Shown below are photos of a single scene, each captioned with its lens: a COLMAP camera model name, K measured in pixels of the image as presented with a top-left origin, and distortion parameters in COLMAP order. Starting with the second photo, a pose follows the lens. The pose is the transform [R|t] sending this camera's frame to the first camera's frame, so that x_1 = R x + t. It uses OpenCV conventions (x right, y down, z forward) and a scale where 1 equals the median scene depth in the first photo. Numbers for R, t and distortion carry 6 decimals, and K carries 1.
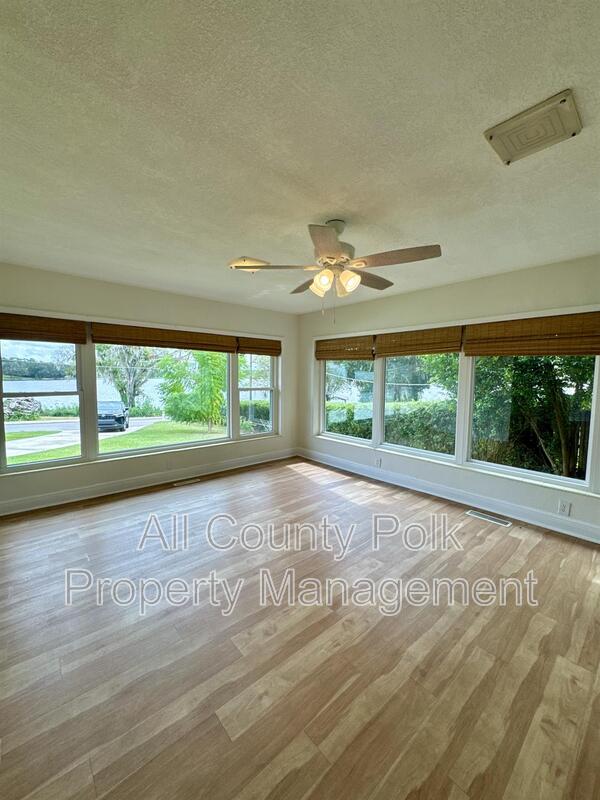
lens RADIAL K [[319.5, 0, 300.4], [0, 319.5, 404.5], [0, 0, 1]] dist [0.000021, 0.000310]
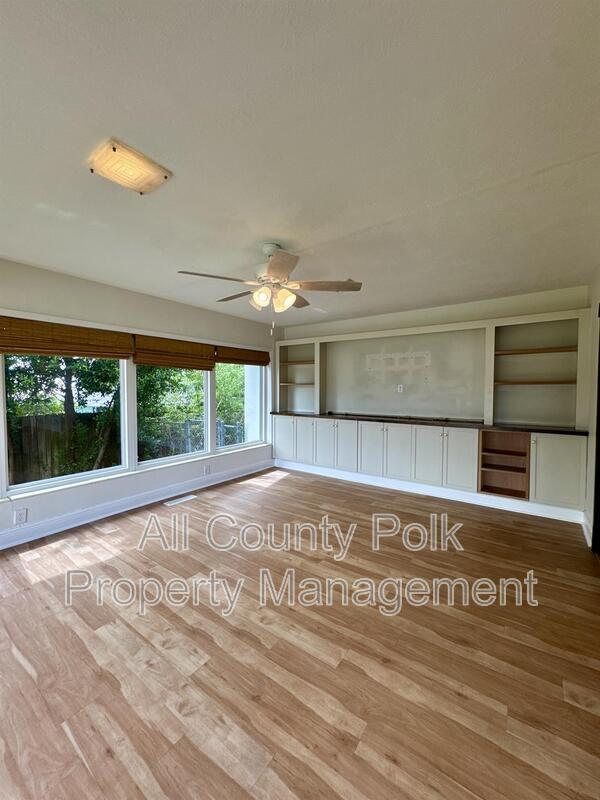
lens RADIAL K [[320.4, 0, 300.4], [0, 320.4, 399.8], [0, 0, 1]] dist [-0.005367, 0.001013]
pose [[-0.220095, -0.046050, 0.974391, -0.896949], [0.082375, 0.994440, 0.065604, -0.087277], [-0.971994, 0.094705, -0.215078, 1.033167]]
